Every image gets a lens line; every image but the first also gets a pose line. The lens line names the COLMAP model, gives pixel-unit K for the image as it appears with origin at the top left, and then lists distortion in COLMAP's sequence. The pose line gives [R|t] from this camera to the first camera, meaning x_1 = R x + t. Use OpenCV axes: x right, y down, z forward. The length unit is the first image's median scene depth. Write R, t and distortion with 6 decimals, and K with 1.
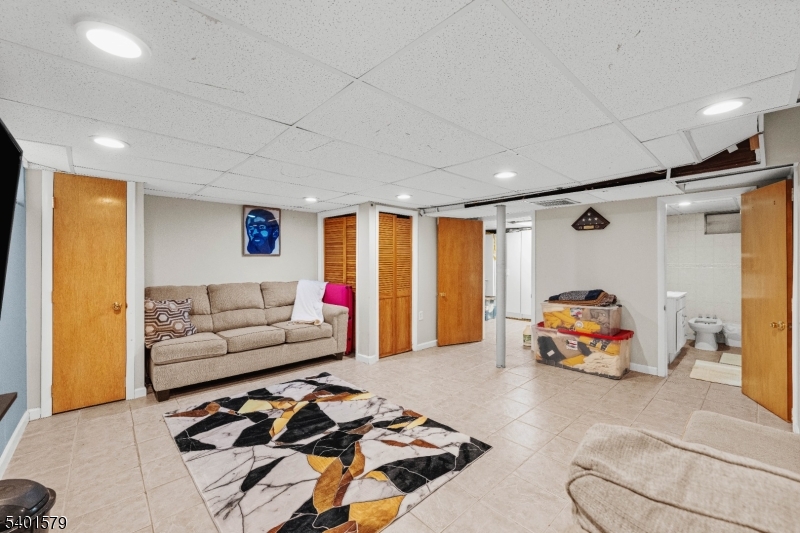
lens RADIAL K [[343.7, 0, 398.3], [0, 343.7, 266.7], [0, 0, 1]] dist [-0.002851, -0.000559]
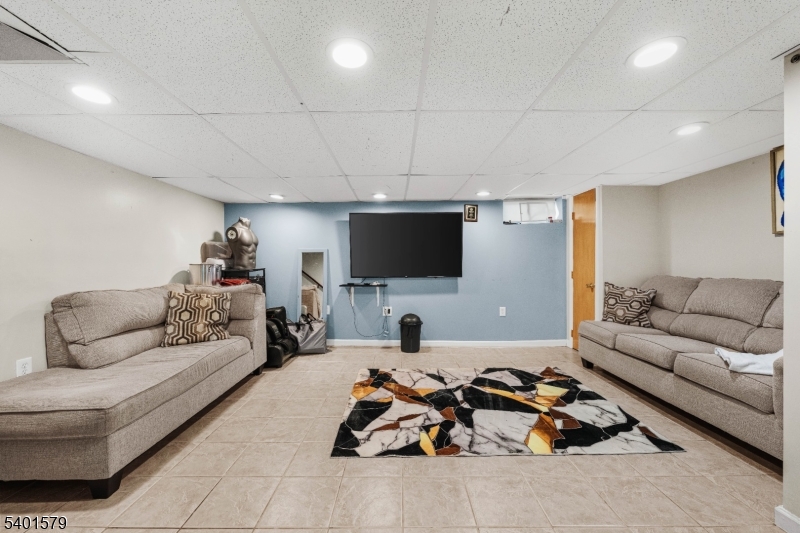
lens RADIAL K [[309.8, 0, 398.0], [0, 309.8, 262.1], [0, 0, 1]] dist [-0.002707, -0.000252]
pose [[-0.695077, 0.004718, -0.718920, 0.624939], [0.005789, 0.999983, 0.000965, 0.019623], [0.718912, -0.003491, -0.695092, 1.452210]]
